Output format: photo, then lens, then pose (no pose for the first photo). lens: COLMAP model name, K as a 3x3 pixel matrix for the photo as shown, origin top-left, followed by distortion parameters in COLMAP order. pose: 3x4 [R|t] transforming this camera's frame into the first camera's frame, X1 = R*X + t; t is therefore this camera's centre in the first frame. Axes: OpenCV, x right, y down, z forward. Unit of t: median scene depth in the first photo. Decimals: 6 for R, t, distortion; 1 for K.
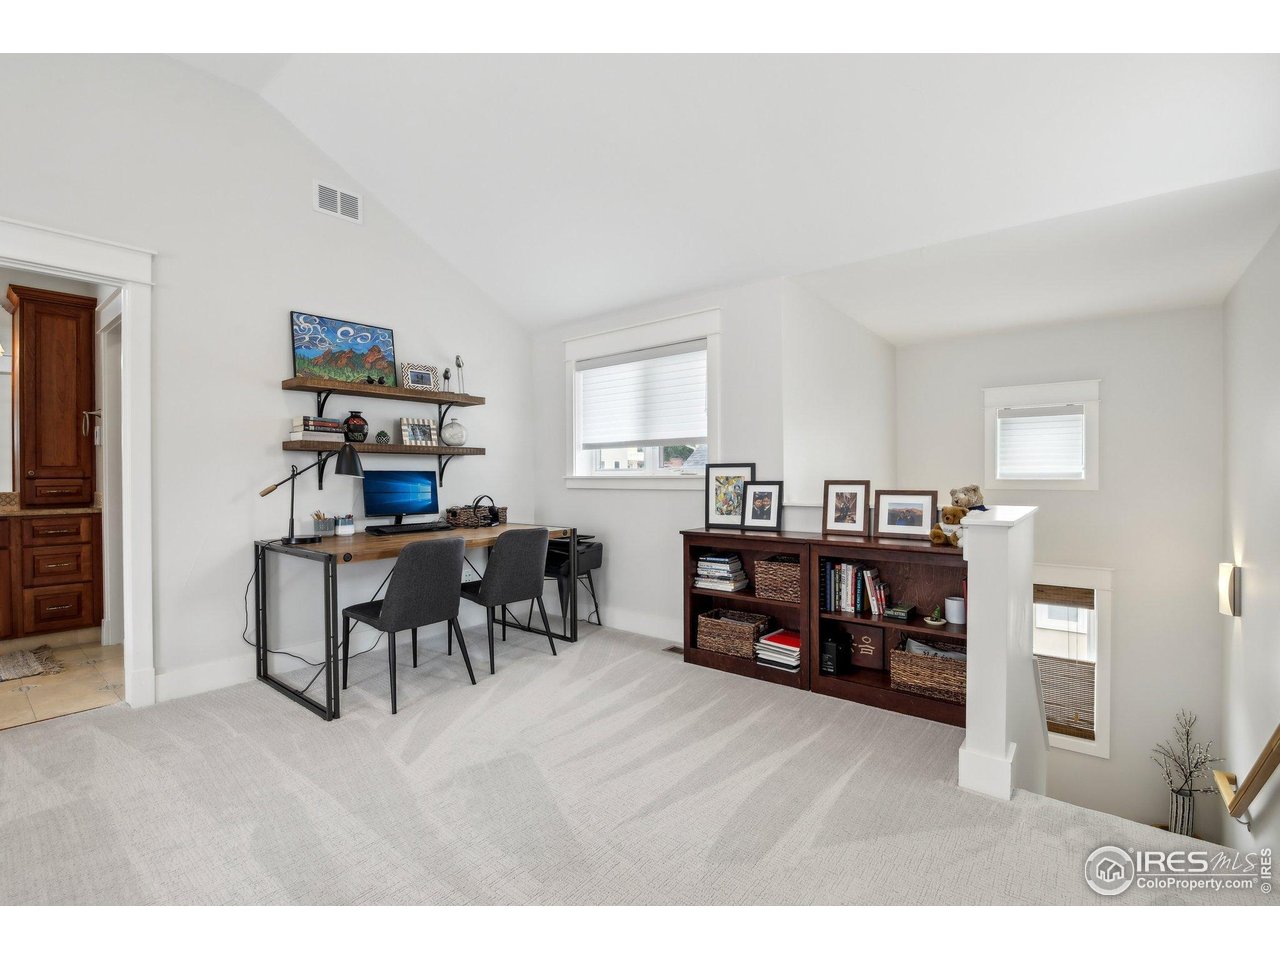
lens RADIAL K [[563.7, 0, 631.9], [0, 563.7, 483.2], [0, 0, 1]] dist [-0.006879, -0.003434]
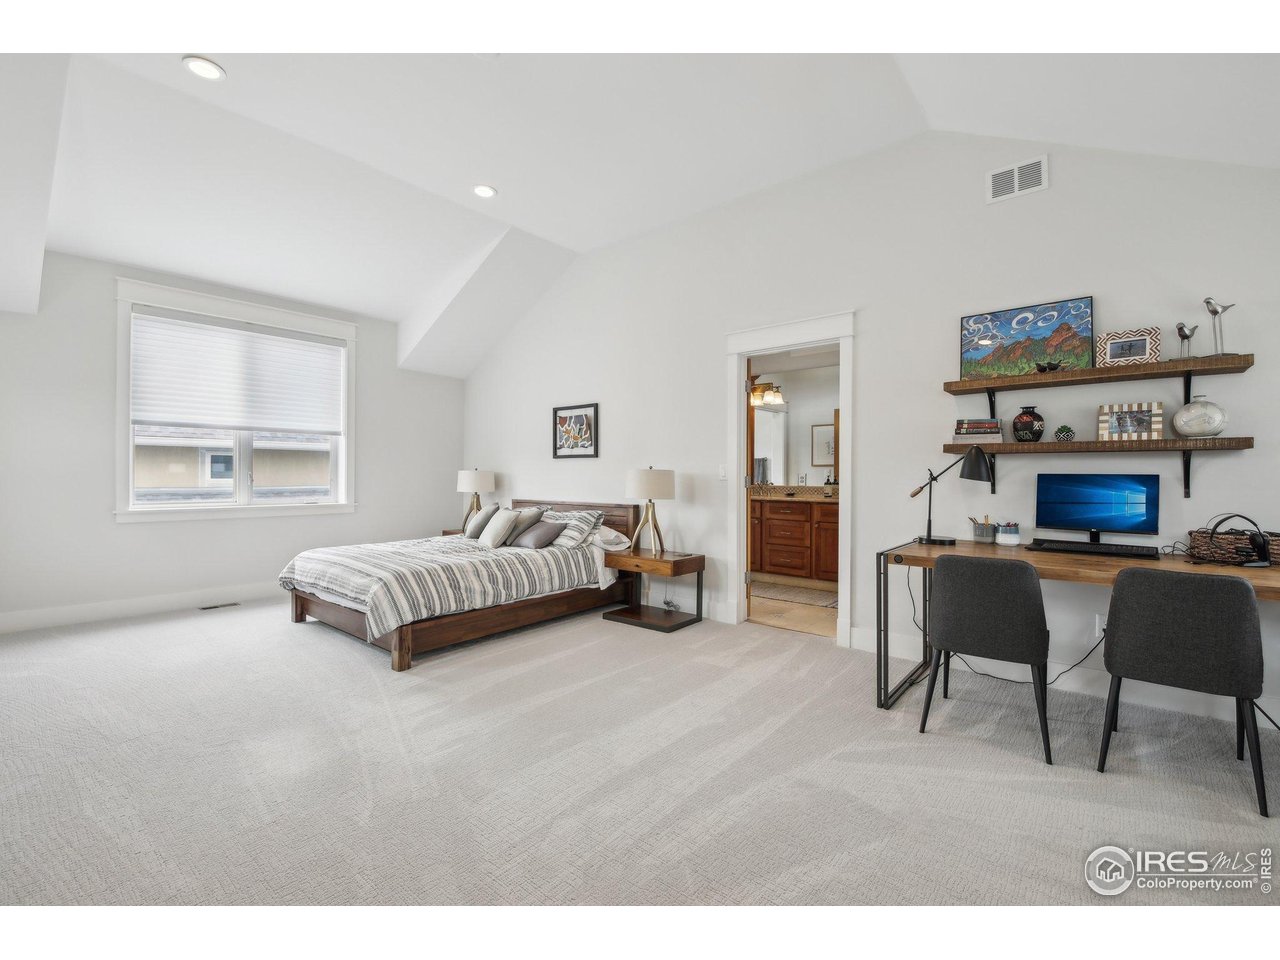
lens RADIAL K [[563.7, 0, 643.0], [0, 563.7, 479.2], [0, 0, 1]] dist [-0.006879, -0.003434]
pose [[-0.003726, 0.011921, -0.999922, 0.414894], [-0.020022, 0.999728, 0.011993, -0.013260], [0.999793, 0.020065, -0.003486, 0.425496]]
